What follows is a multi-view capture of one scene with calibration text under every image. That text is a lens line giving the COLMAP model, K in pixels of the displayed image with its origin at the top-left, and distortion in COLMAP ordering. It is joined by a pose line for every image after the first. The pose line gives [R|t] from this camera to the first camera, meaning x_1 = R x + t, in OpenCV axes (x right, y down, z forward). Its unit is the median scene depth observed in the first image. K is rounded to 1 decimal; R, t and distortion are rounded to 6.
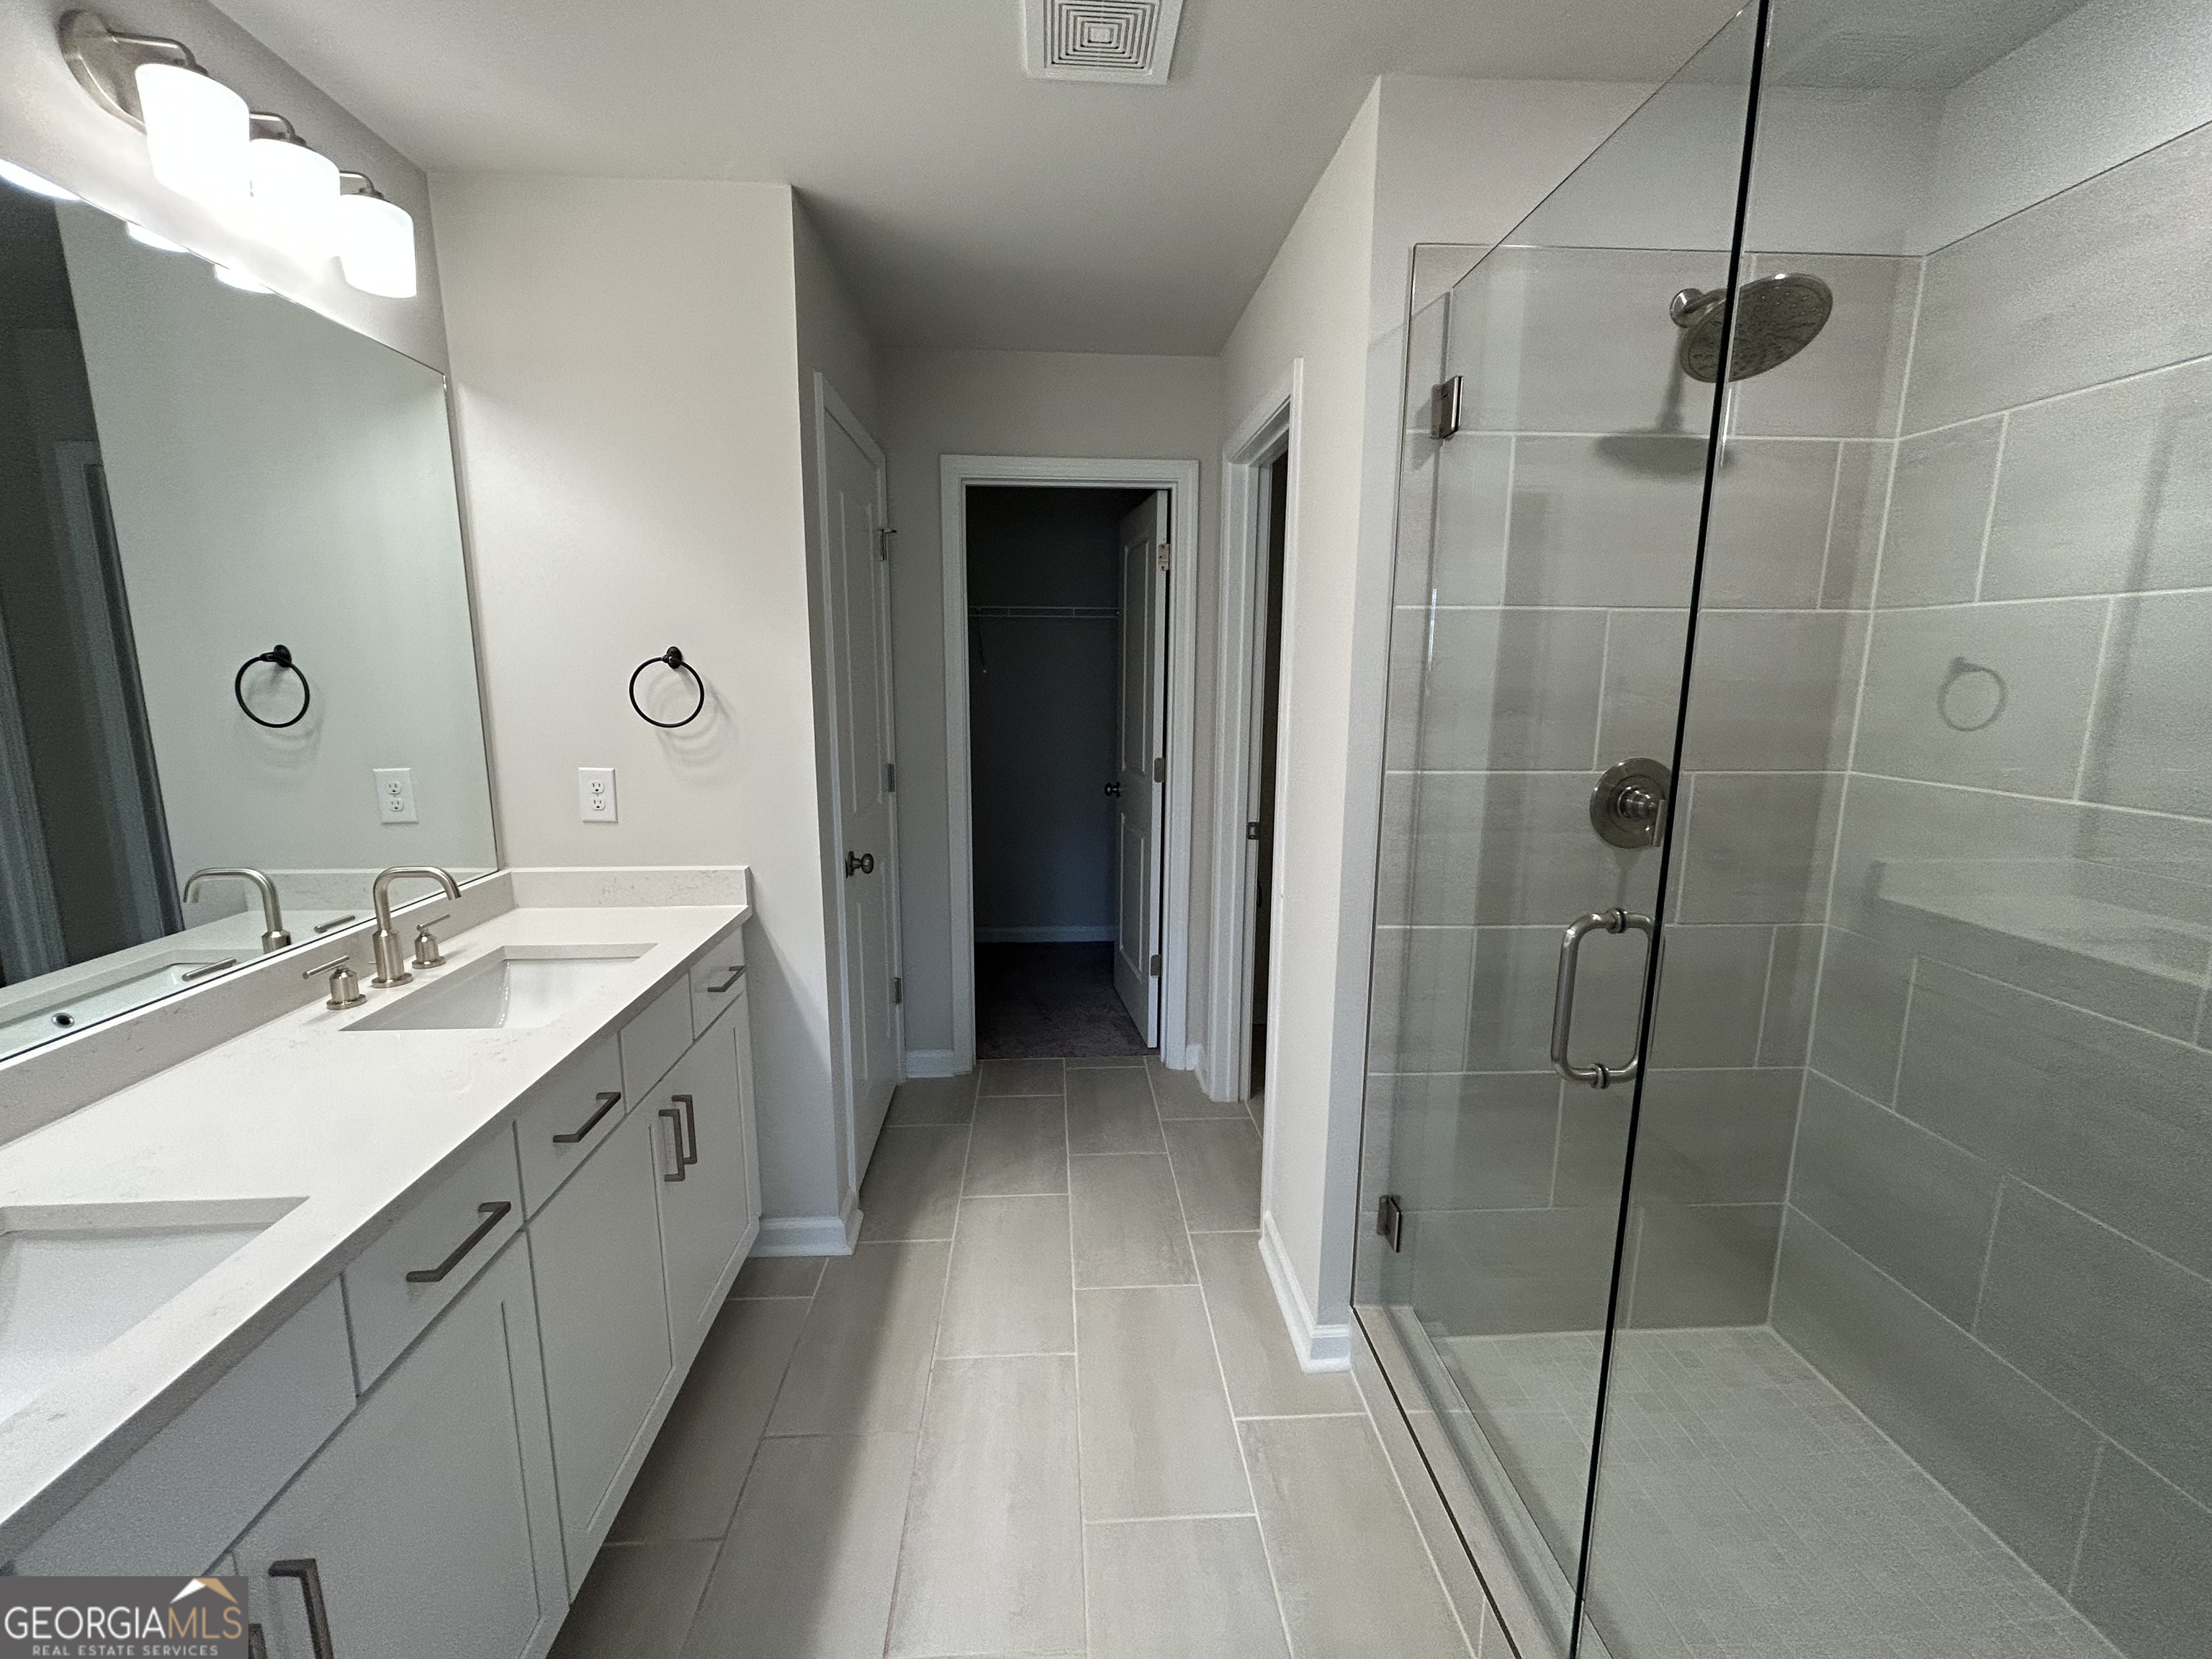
lens RADIAL K [[921.3, 0, 1099.0], [0, 921.3, 827.2], [0, 0, 1]] dist [-0.001428, 0.000844]
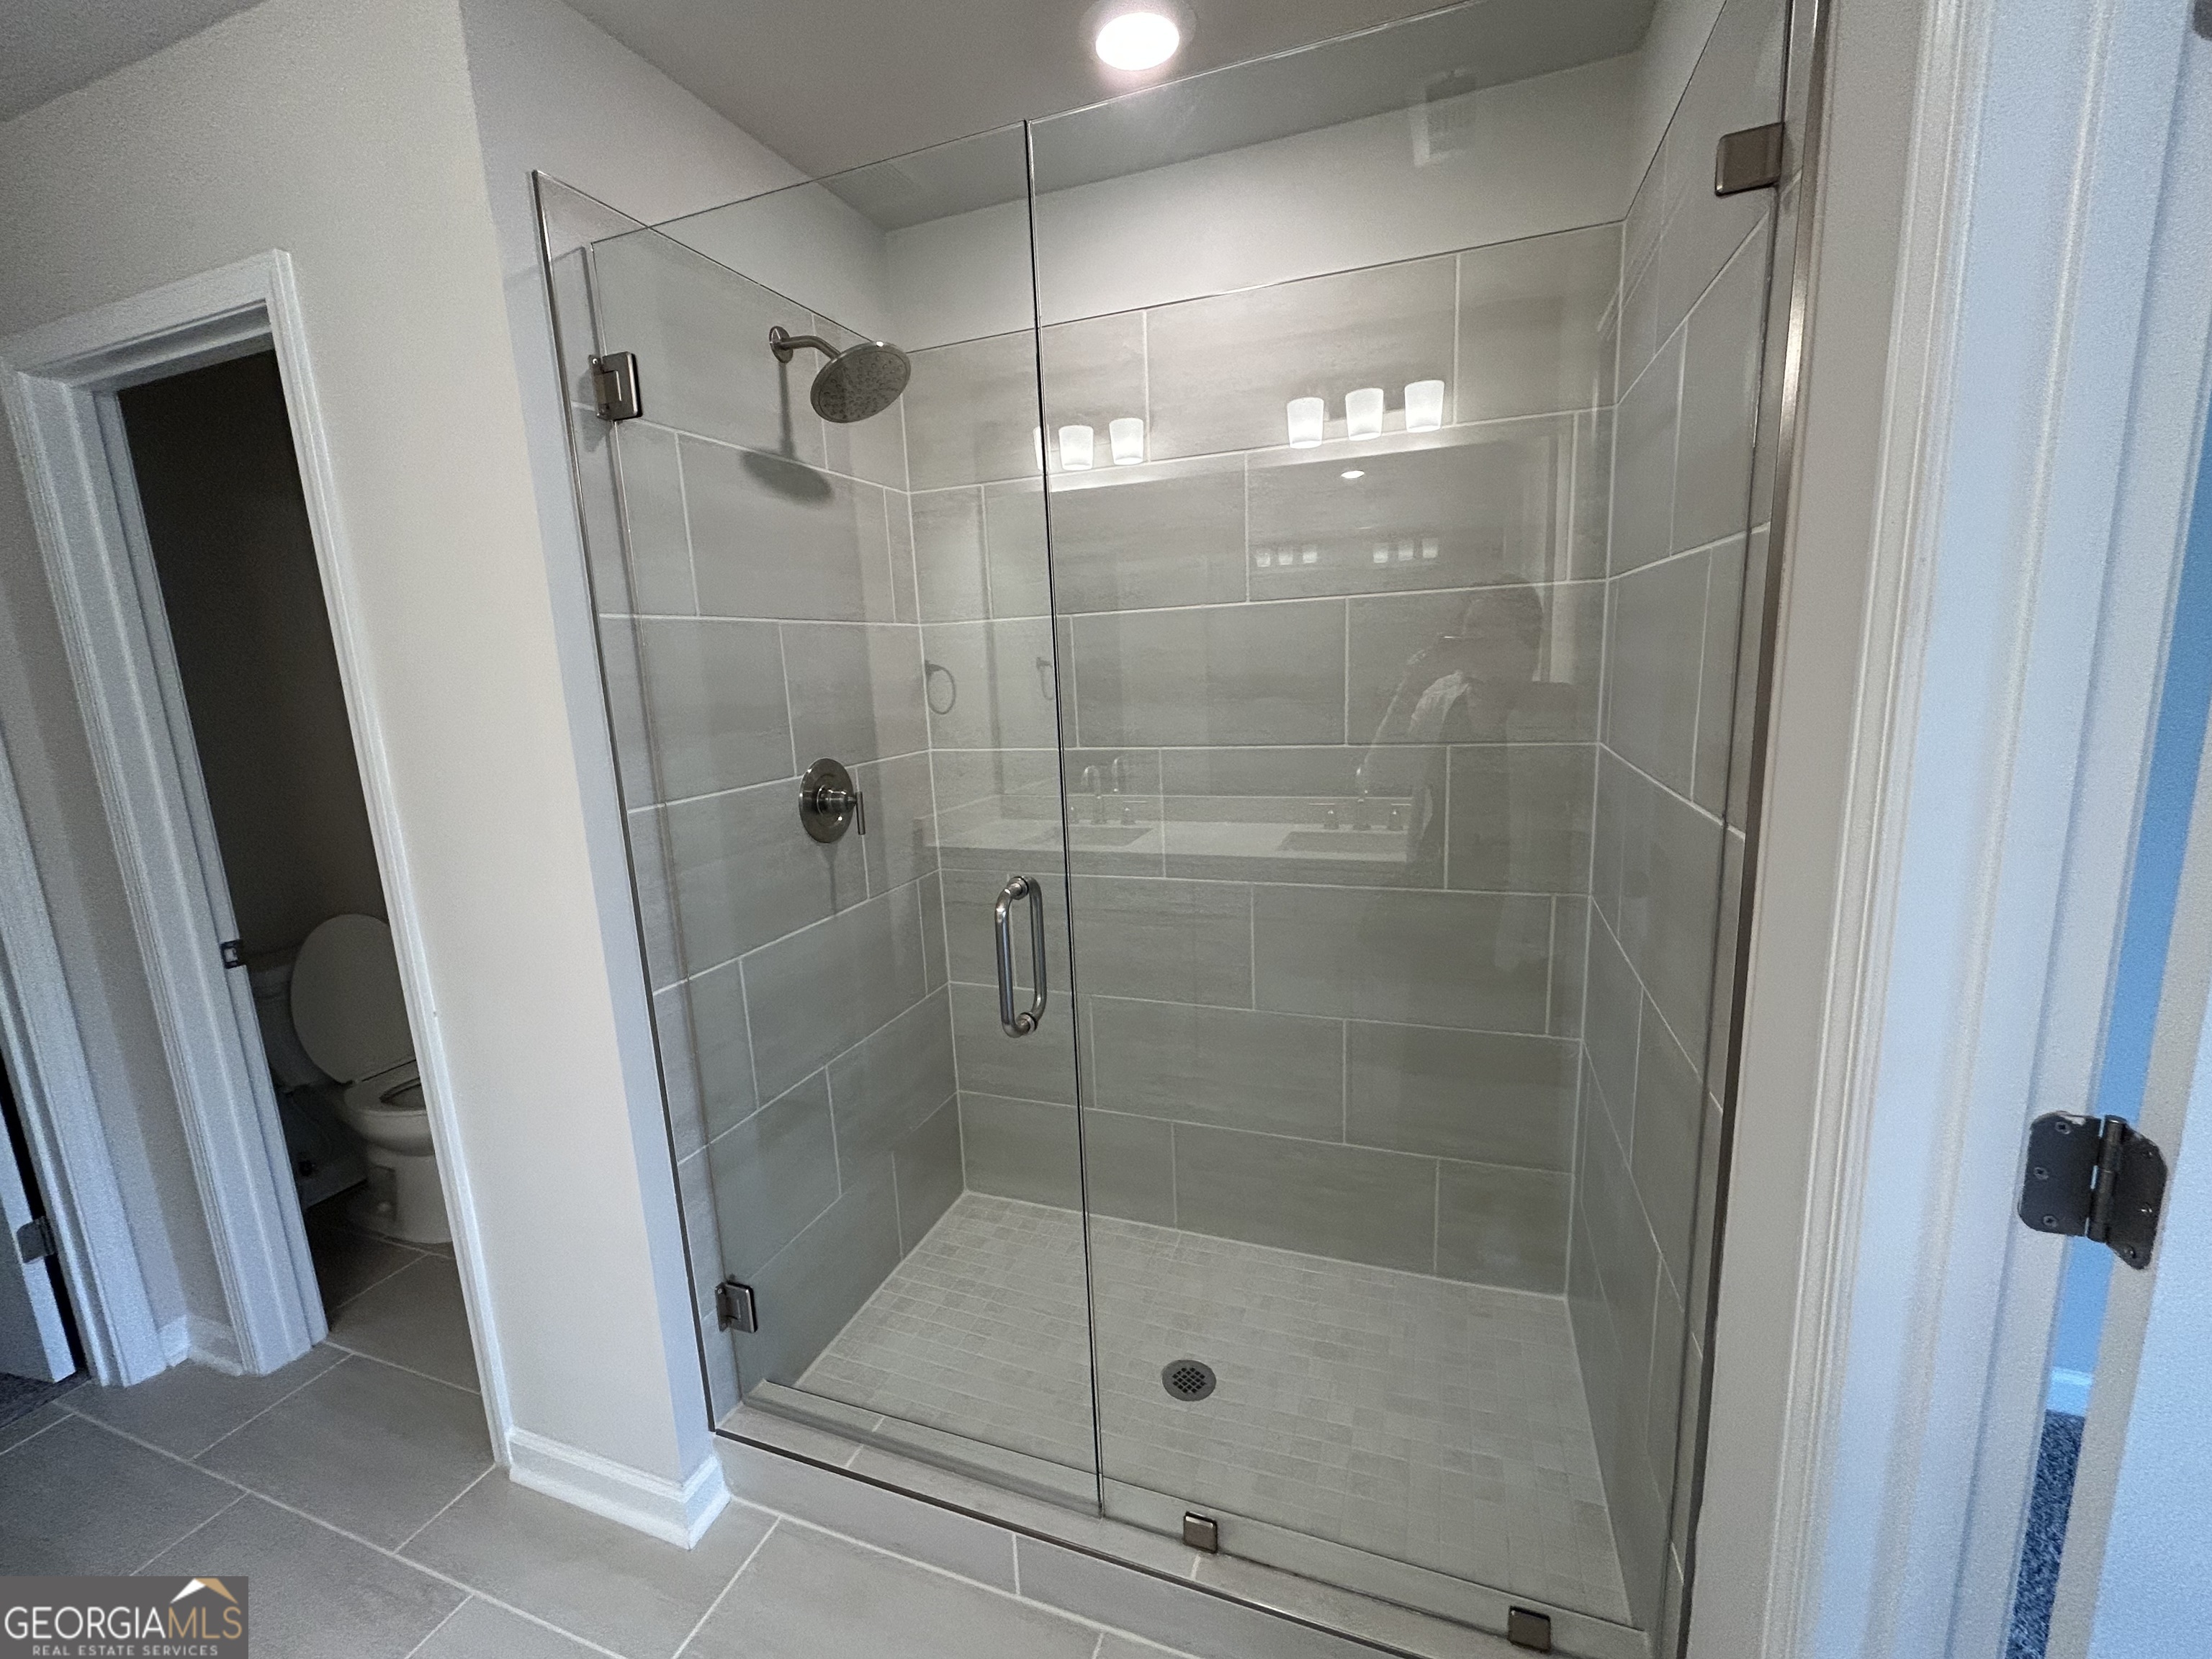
lens RADIAL K [[921.3, 0, 1096.2], [0, 921.3, 828.1], [0, 0, 1]] dist [-0.001428, 0.000844]
pose [[0.399150, -0.188607, 0.897277, -0.265769], [0.206830, 0.971912, 0.112287, -0.050269], [-0.893253, 0.140765, 0.426949, 0.257622]]
